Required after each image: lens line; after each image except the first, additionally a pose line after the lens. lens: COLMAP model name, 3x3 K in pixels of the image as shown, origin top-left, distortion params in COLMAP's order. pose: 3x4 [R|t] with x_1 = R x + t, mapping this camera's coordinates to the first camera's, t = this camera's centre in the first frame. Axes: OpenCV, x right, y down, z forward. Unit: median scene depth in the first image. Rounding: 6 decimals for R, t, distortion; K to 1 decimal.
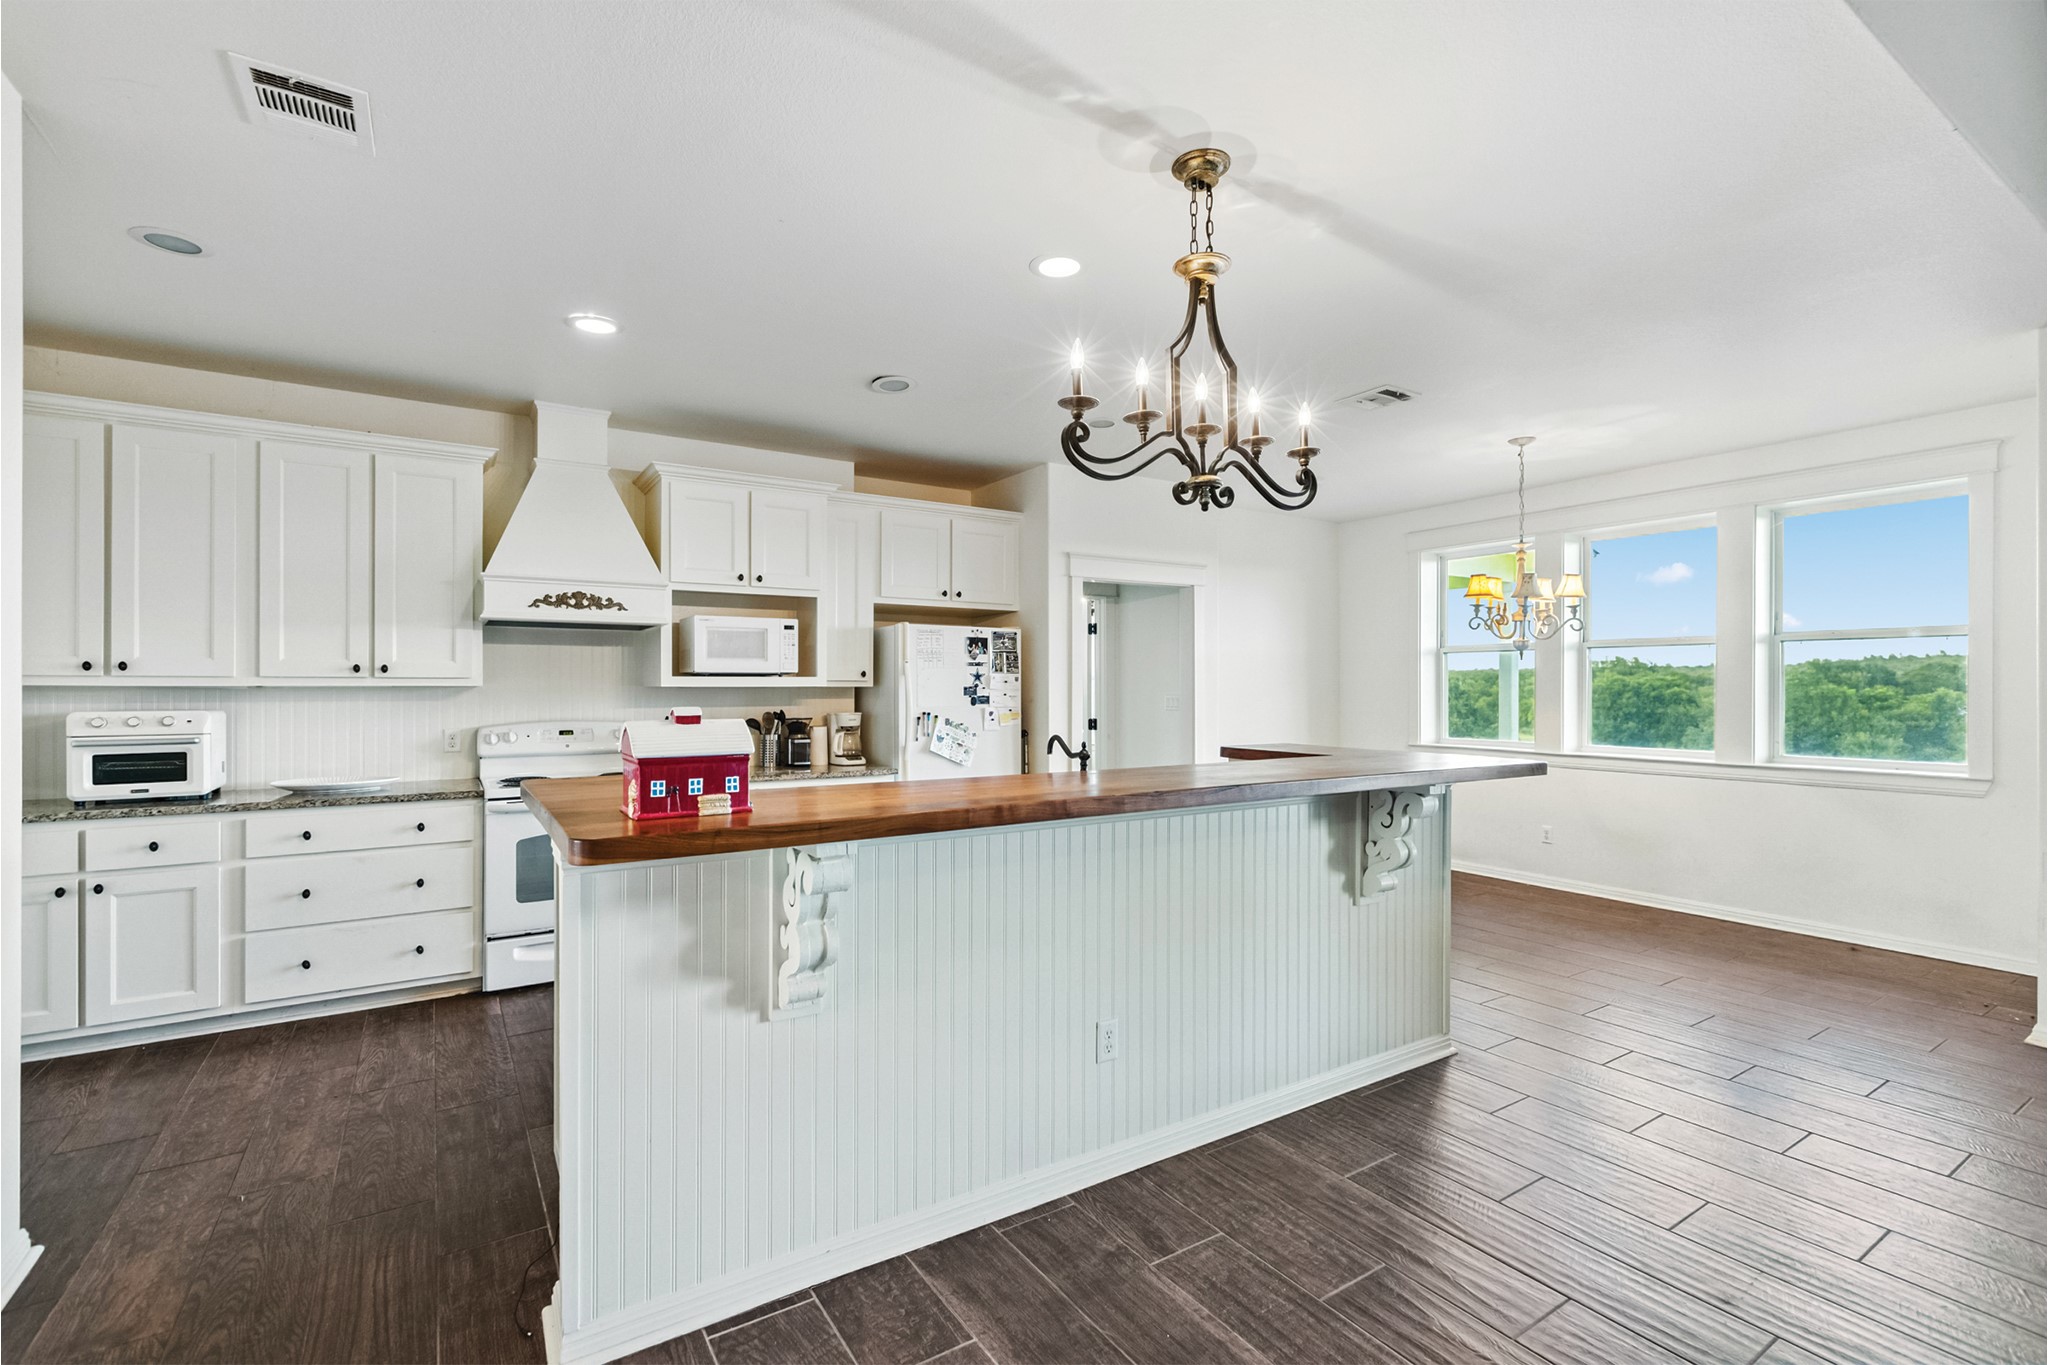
lens RADIAL K [[921.5, 0, 1019.6], [0, 921.5, 681.2], [0, 0, 1]] dist [-0.000636, -0.000351]
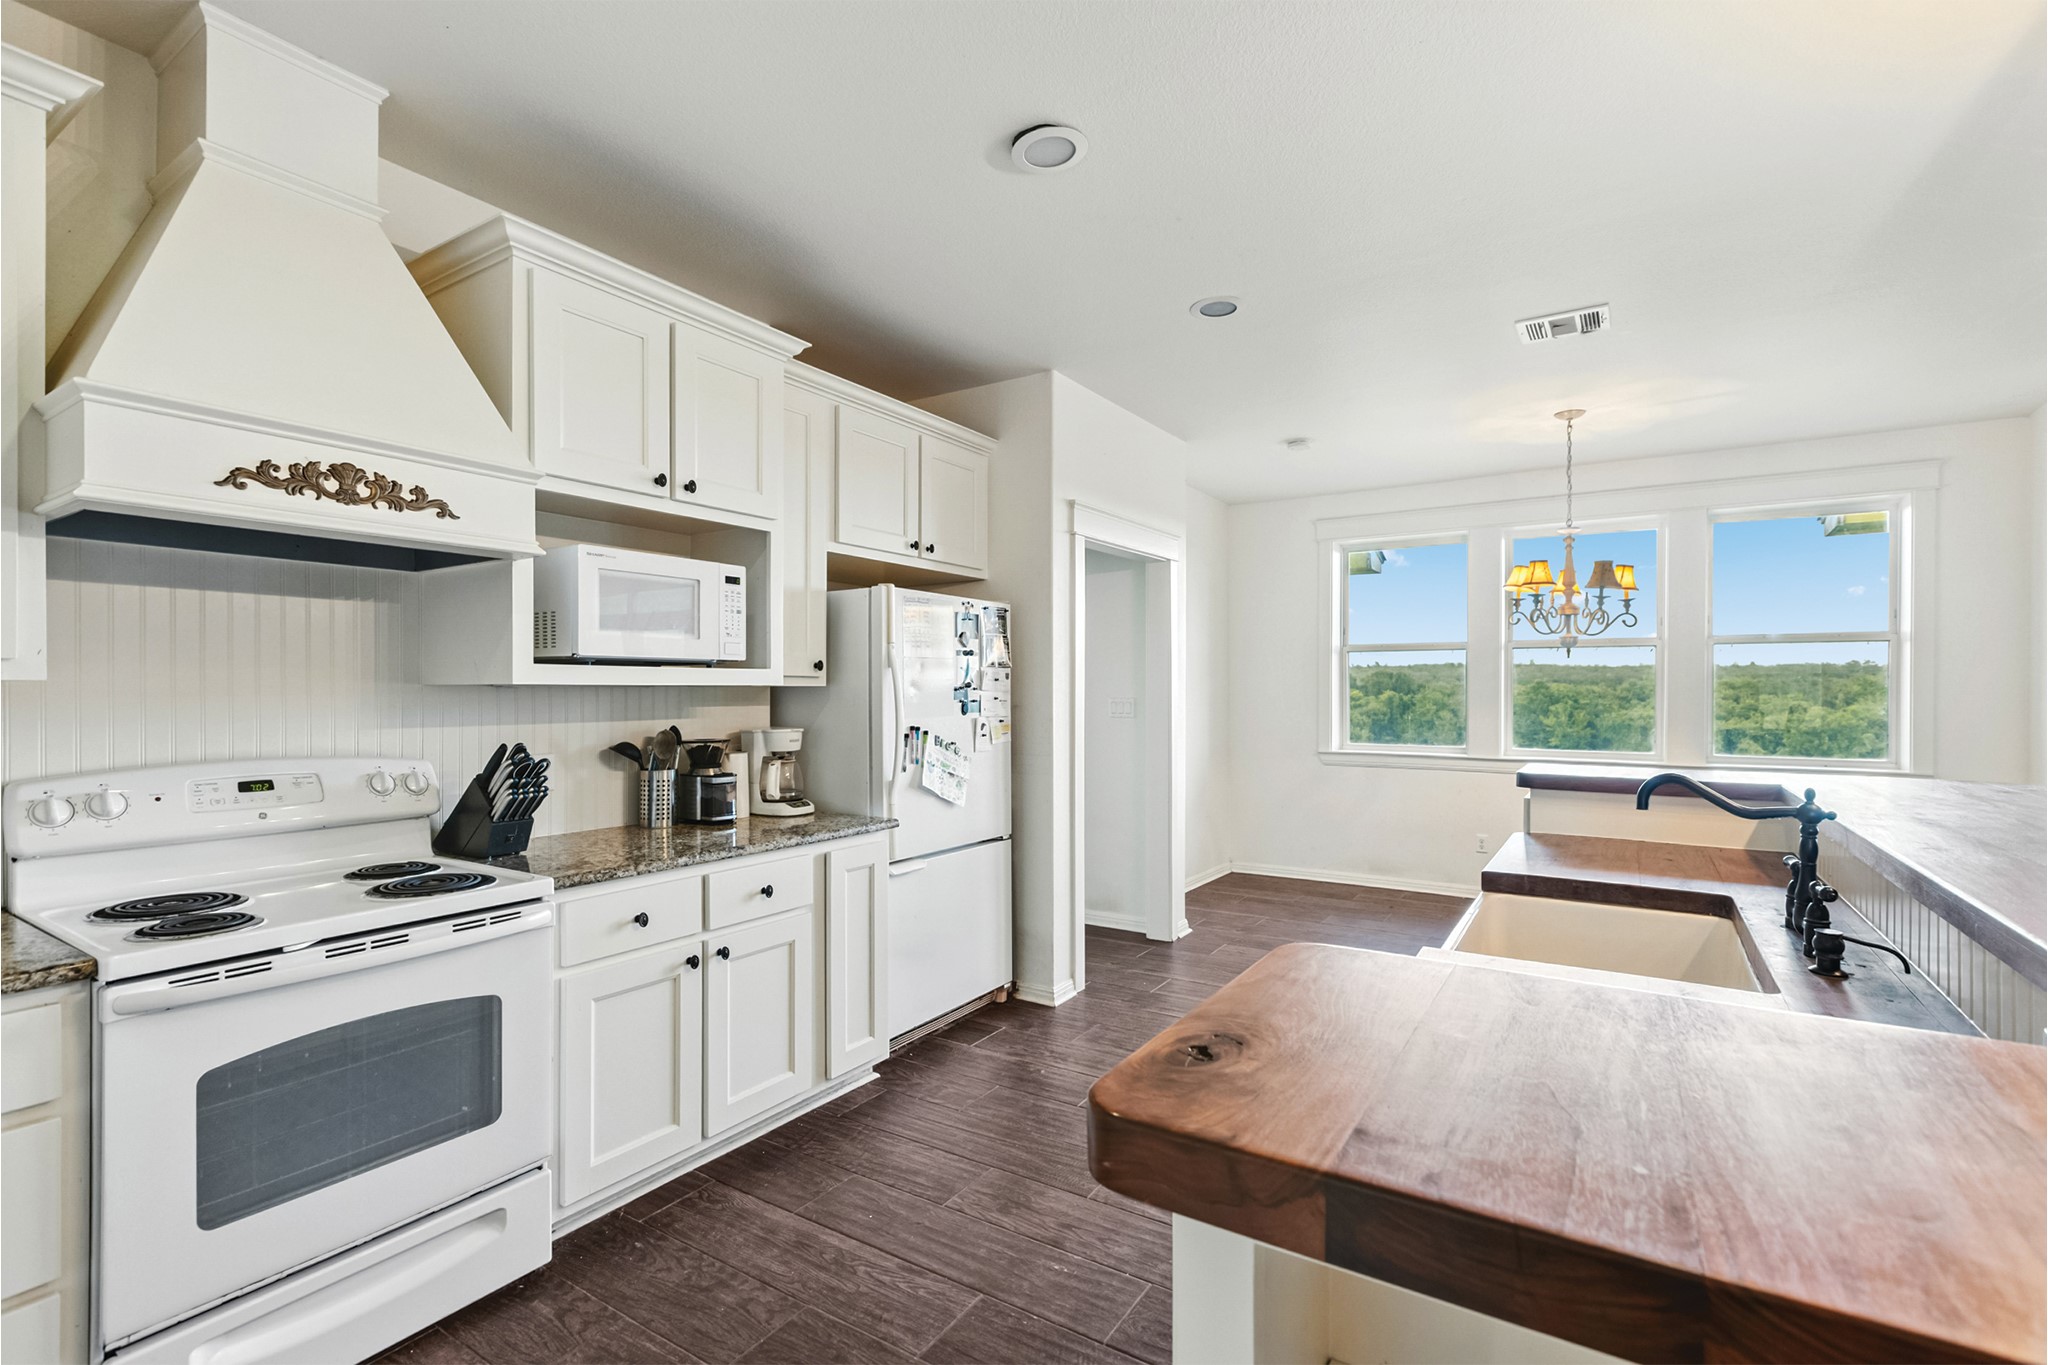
lens RADIAL K [[921.5, 0, 1020.2], [0, 921.5, 688.2], [0, 0, 1]] dist [-0.000636, -0.000351]
pose [[0.908567, 0.001059, 0.417738, -0.356255], [-0.002704, 0.999991, 0.003345, 0.005824], [-0.417730, -0.004169, 0.908561, 0.454063]]
